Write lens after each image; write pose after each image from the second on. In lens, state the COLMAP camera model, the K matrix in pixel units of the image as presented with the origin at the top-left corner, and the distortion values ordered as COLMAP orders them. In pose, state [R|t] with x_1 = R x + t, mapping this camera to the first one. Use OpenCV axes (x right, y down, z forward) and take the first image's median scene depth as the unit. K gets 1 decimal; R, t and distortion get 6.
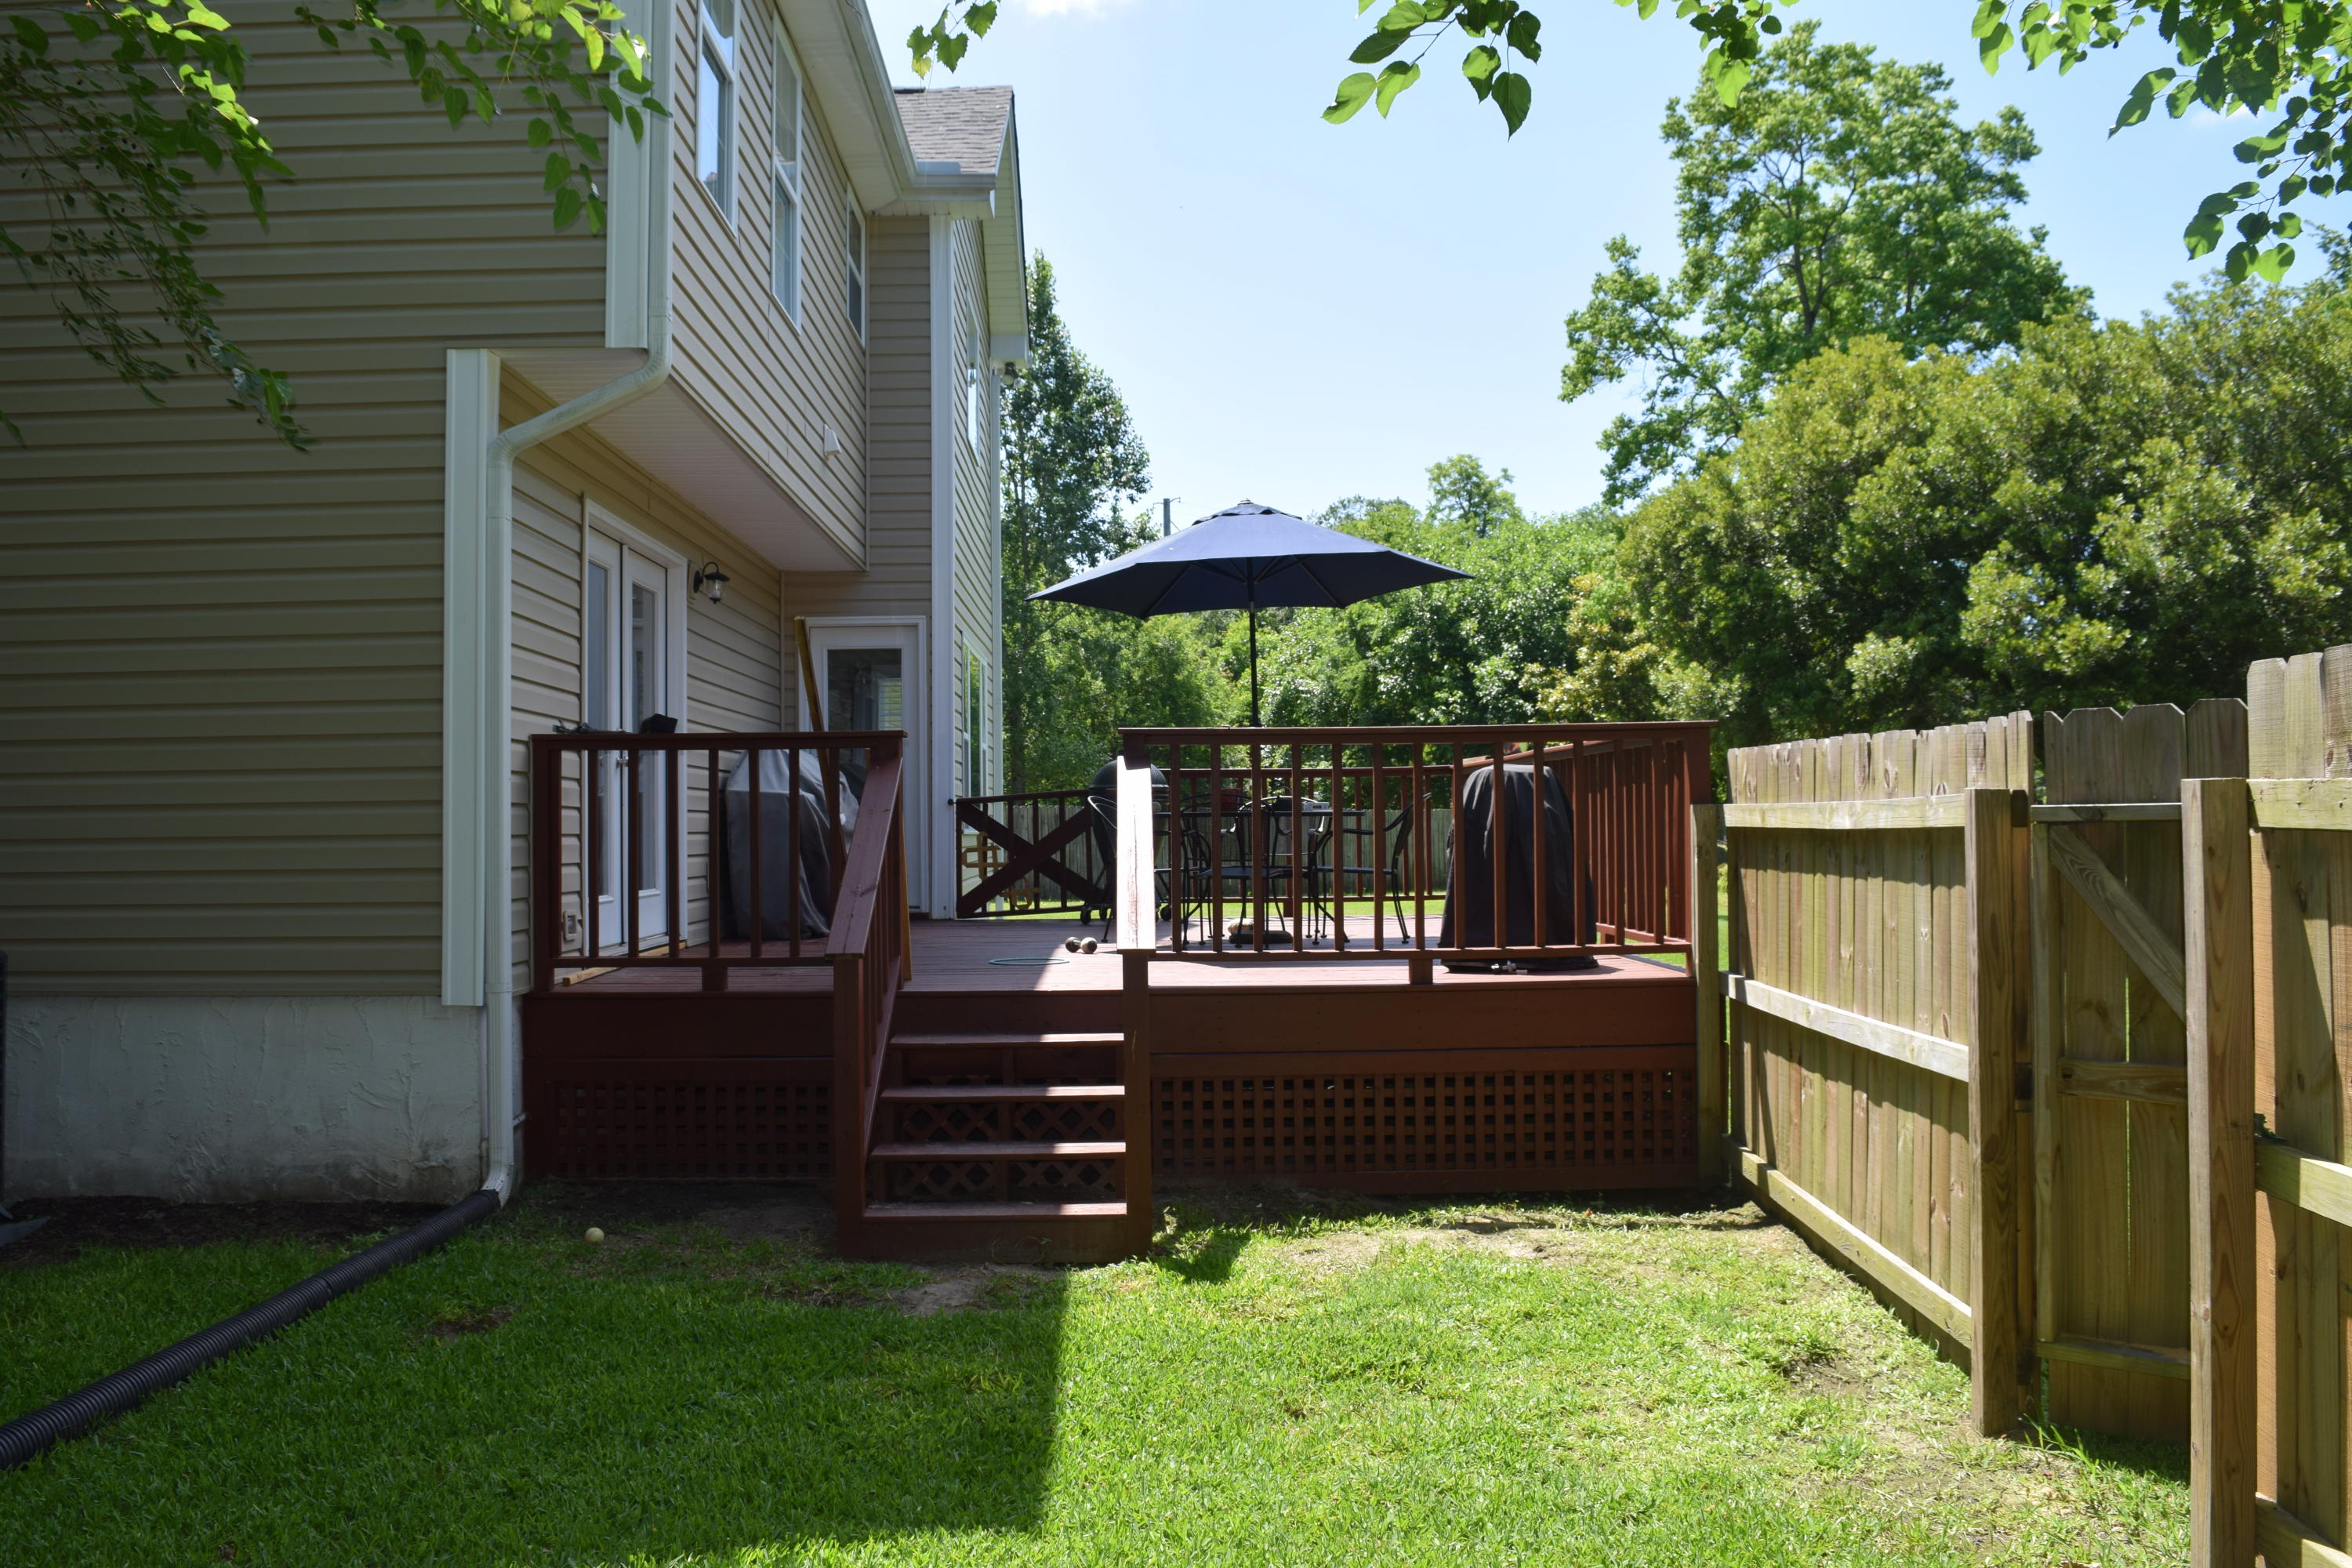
lens RADIAL K [[1835.5, 0, 1176.0], [0, 1835.5, 784.0], [0, 0, 1]] dist [-0.134684, 0.080541]
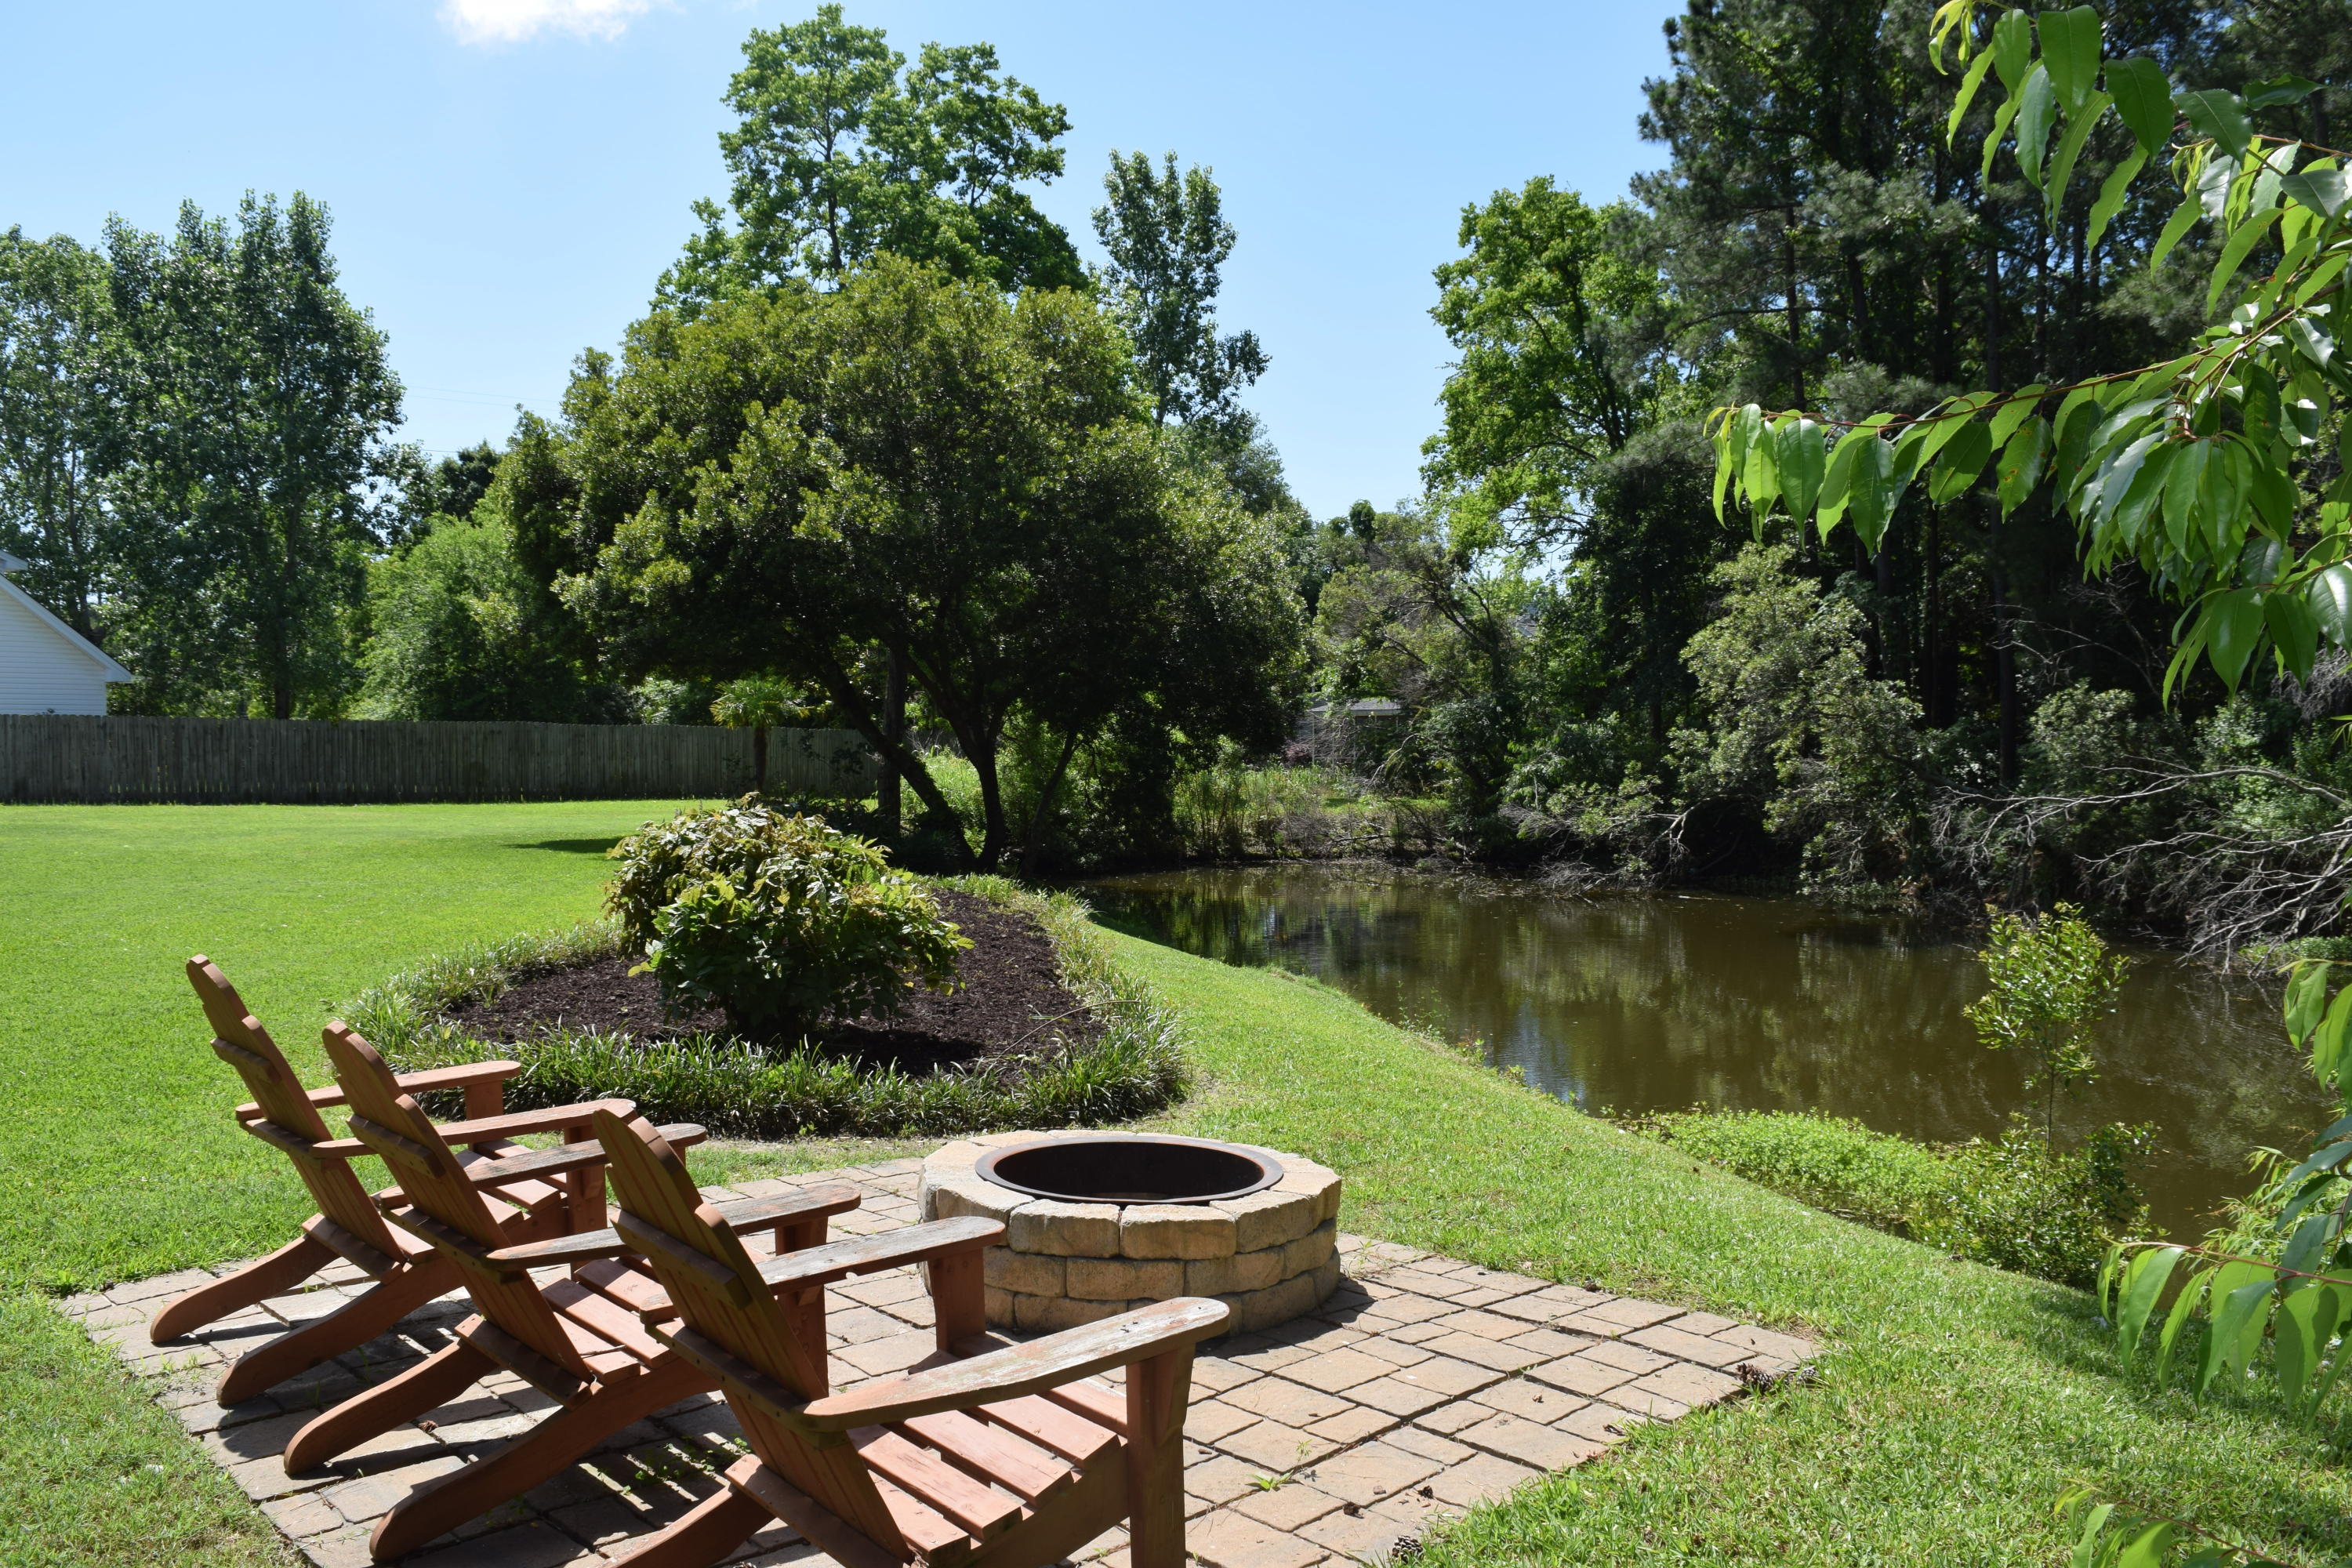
lens RADIAL K [[1835.5, 0, 1176.0], [0, 1835.5, 784.0], [0, 0, 1]] dist [-0.134684, 0.080541]
pose [[0.986830, 0.002736, 0.161740, 0.376553], [-0.009514, 0.999108, 0.041151, 0.001804], [-0.161483, -0.042148, 0.985975, -0.142052]]
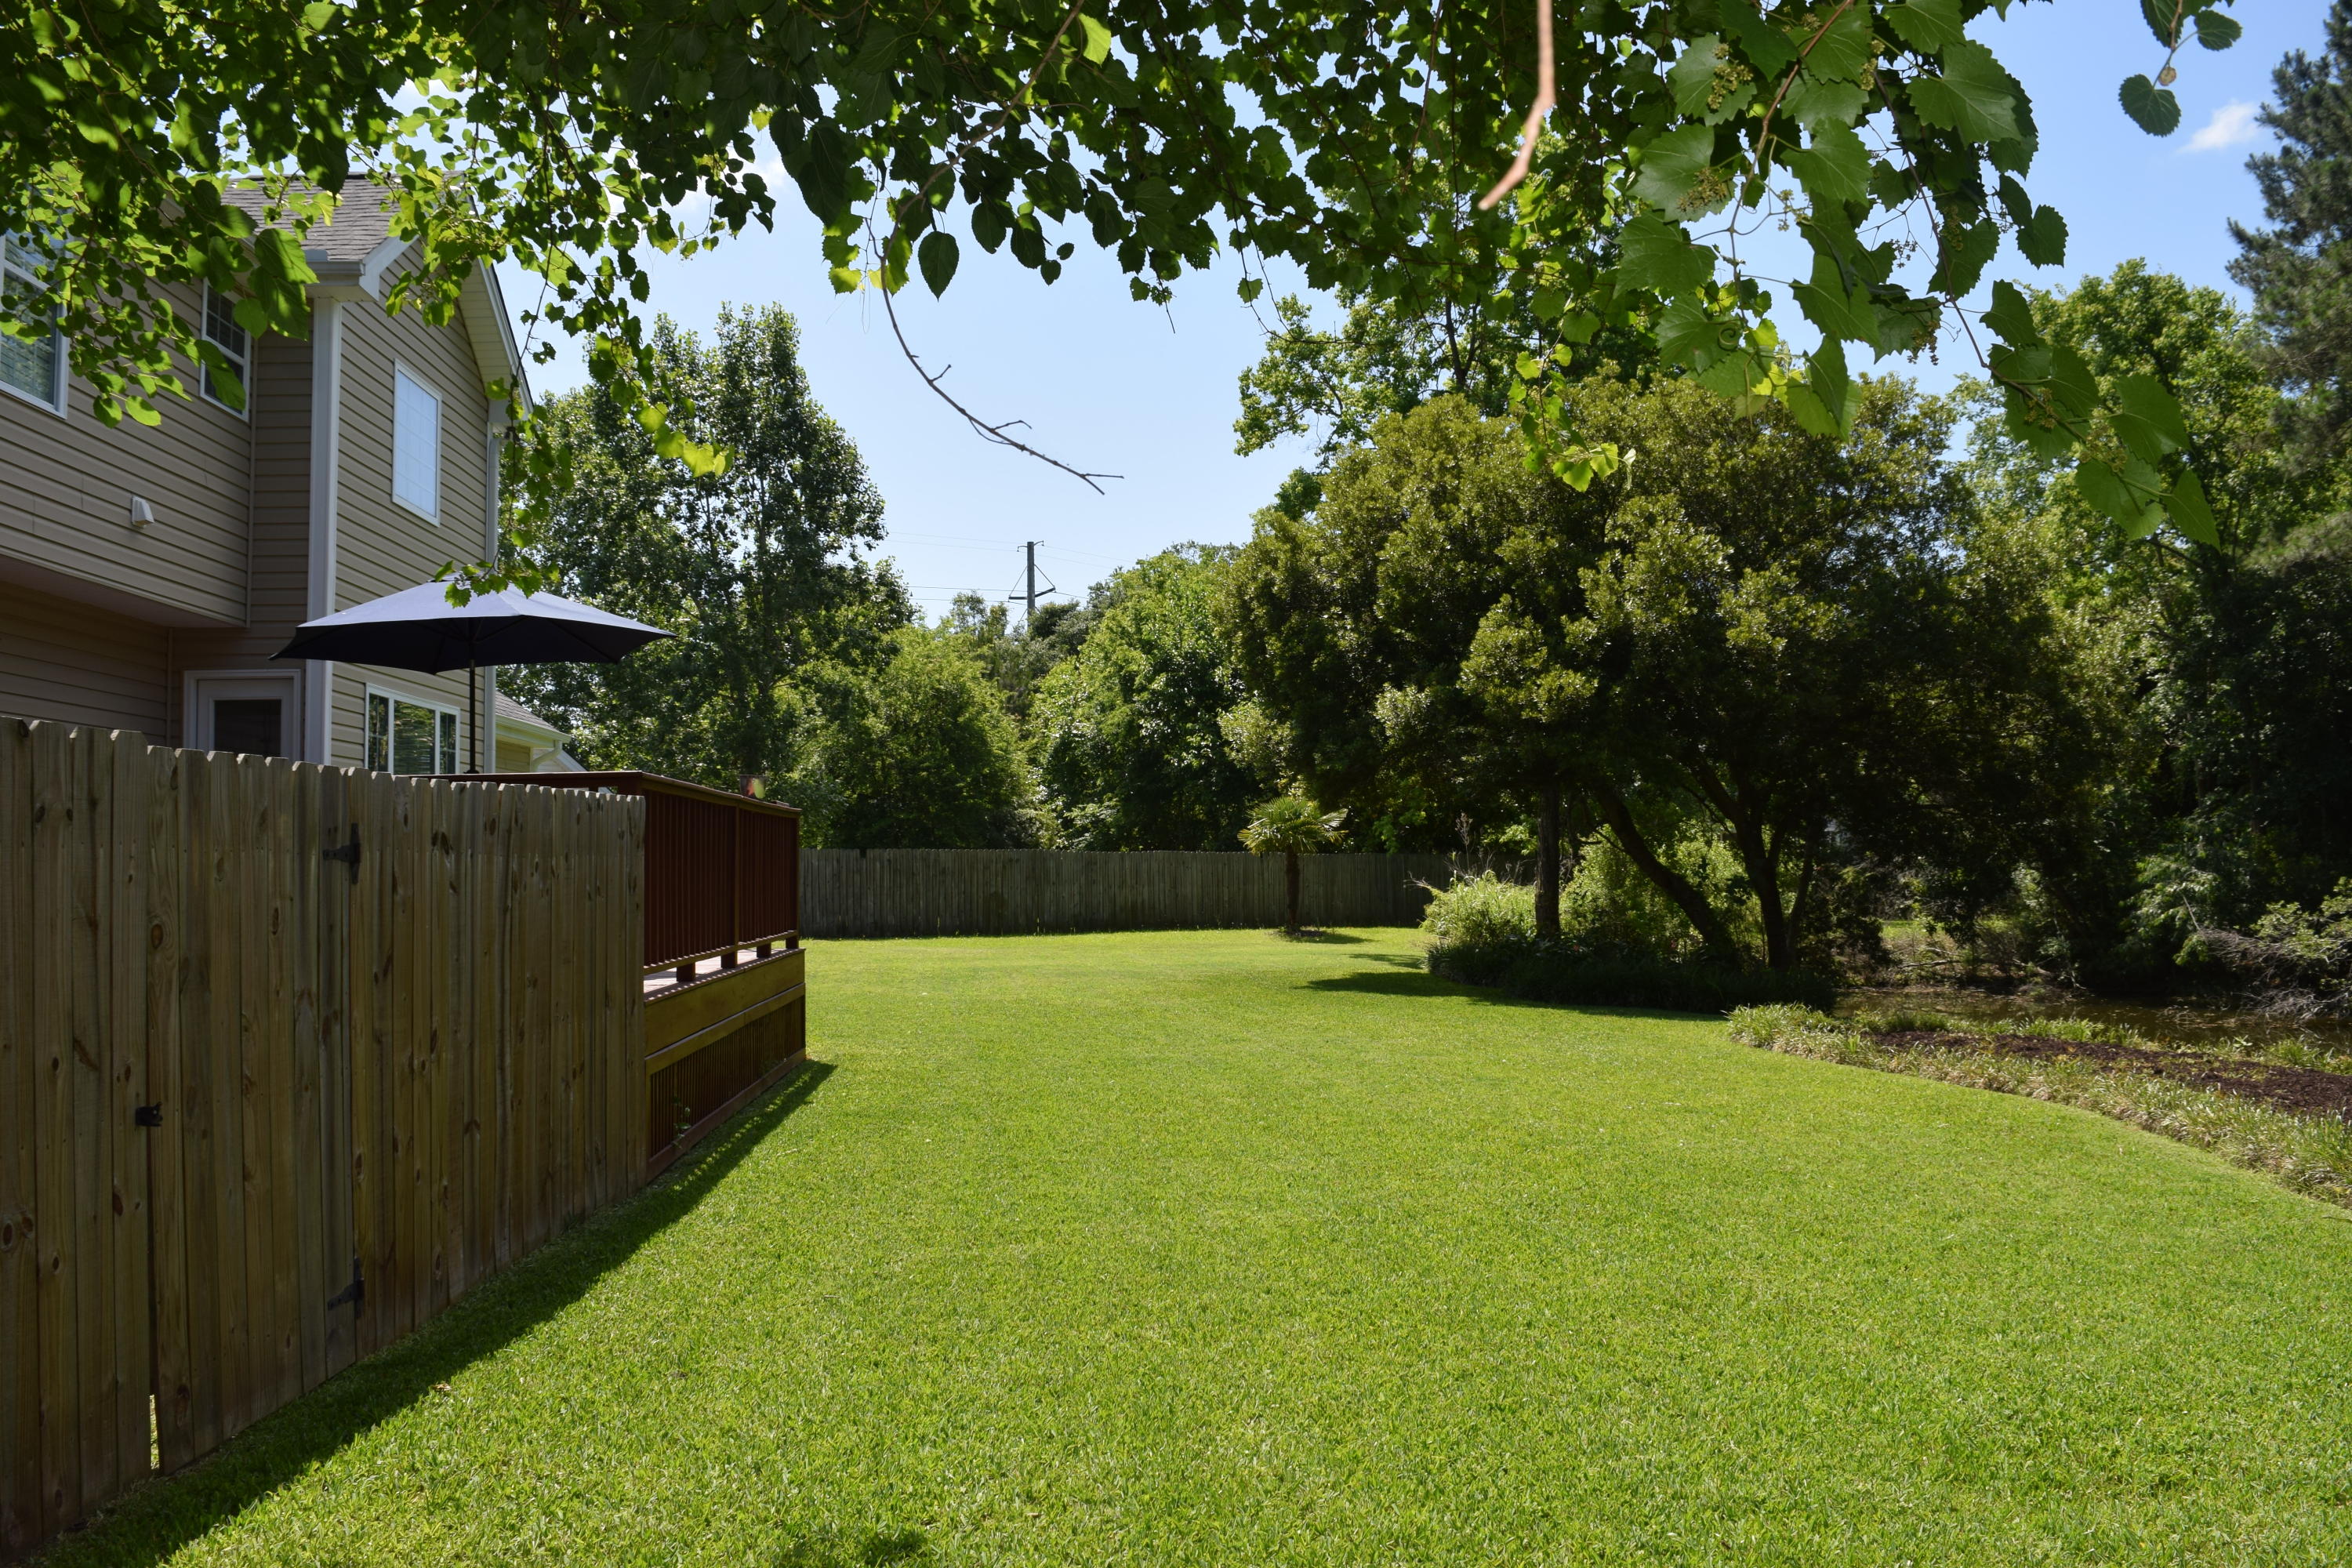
lens RADIAL K [[1835.5, 0, 1176.0], [0, 1835.5, 784.0], [0, 0, 1]] dist [-0.134684, 0.080541]
pose [[0.997258, 0.000776, 0.074003, 0.104118], [0.000959, 0.999726, -0.023408, -0.000008], [-0.074001, 0.023414, 0.996983, -0.027077]]
